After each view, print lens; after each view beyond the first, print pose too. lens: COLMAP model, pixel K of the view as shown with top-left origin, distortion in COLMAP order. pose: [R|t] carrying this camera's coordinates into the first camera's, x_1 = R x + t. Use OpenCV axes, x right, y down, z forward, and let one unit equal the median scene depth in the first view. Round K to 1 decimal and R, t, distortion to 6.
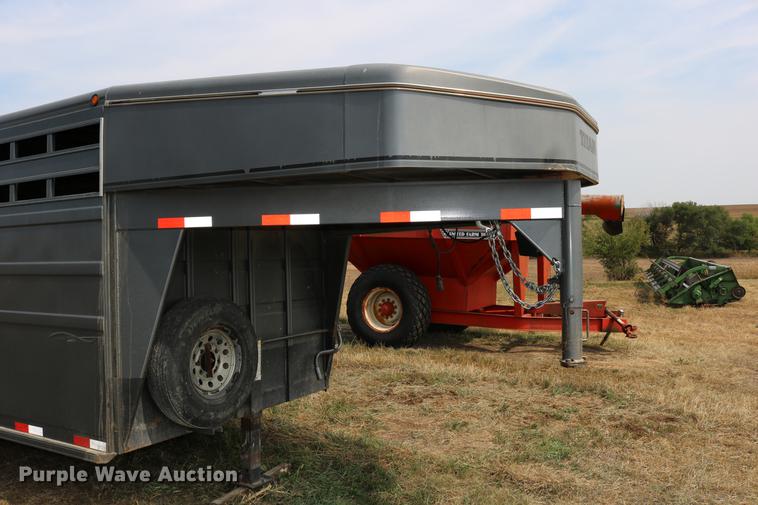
lens RADIAL K [[624.3, 0, 376.2], [0, 624.3, 254.3], [0, 0, 1]] dist [-0.150908, 0.118322]
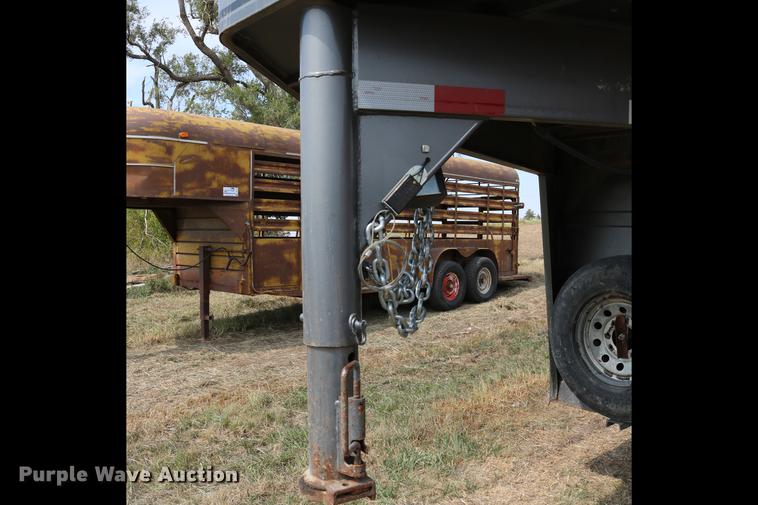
lens RADIAL K [[624.3, 0, 383.3], [0, 624.3, 252.2], [0, 0, 1]] dist [-0.150908, 0.118322]
pose [[-0.335965, 0.073987, -0.938964, 0.568770], [0.018877, 0.997239, 0.071824, 0.001256], [0.941685, 0.006405, -0.336434, 0.986580]]
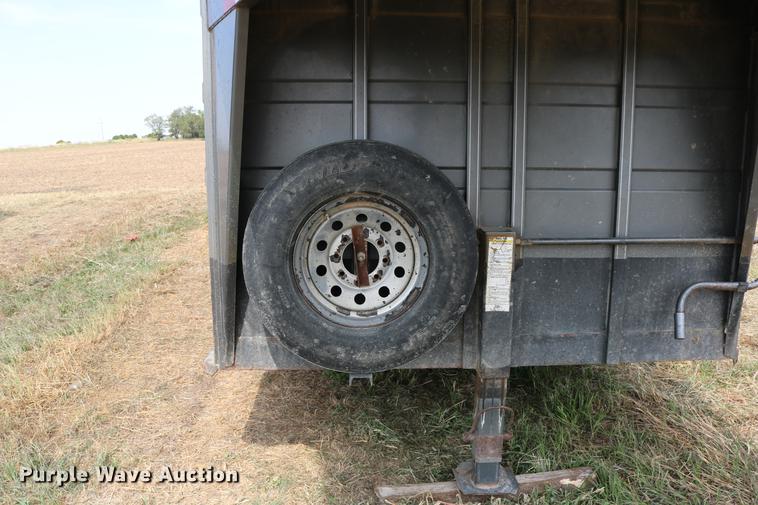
lens RADIAL K [[624.3, 0, 376.6], [0, 624.3, 257.3], [0, 0, 1]] dist [-0.150908, 0.118322]
pose [[0.541287, 0.165477, -0.824394, 0.205727], [-0.003725, 0.980906, 0.194448, 0.063683], [0.840830, -0.102181, 0.531568, 0.720850]]
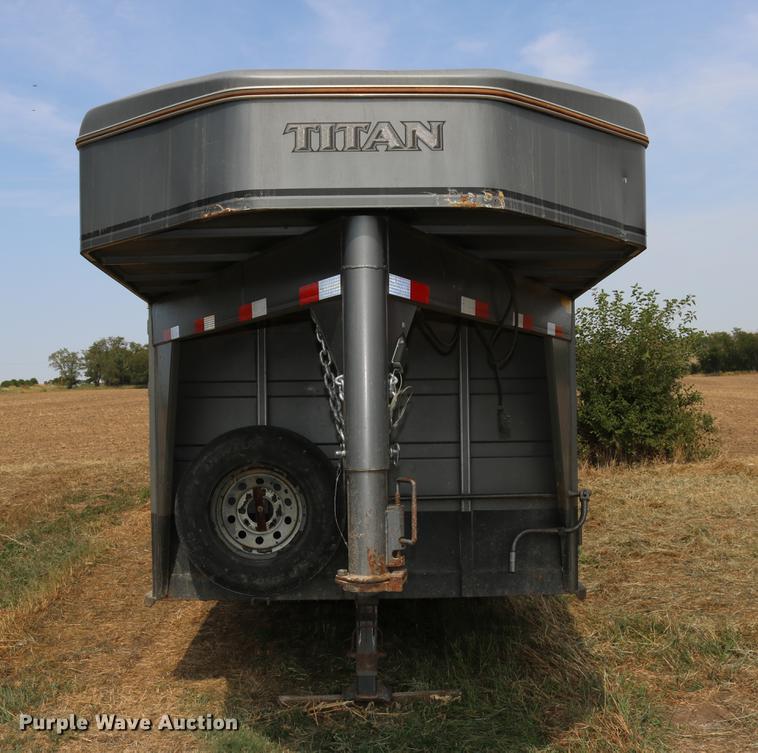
lens RADIAL K [[970.2, 0, 374.7], [0, 970.2, 395.0], [0, 0, 1]] dist [-0.139216, 0.000000]
pose [[0.517704, 0.010396, -0.855497, 0.848809], [0.010363, 0.999777, 0.018420, 0.008506], [0.855497, -0.018401, 0.517480, 0.505760]]
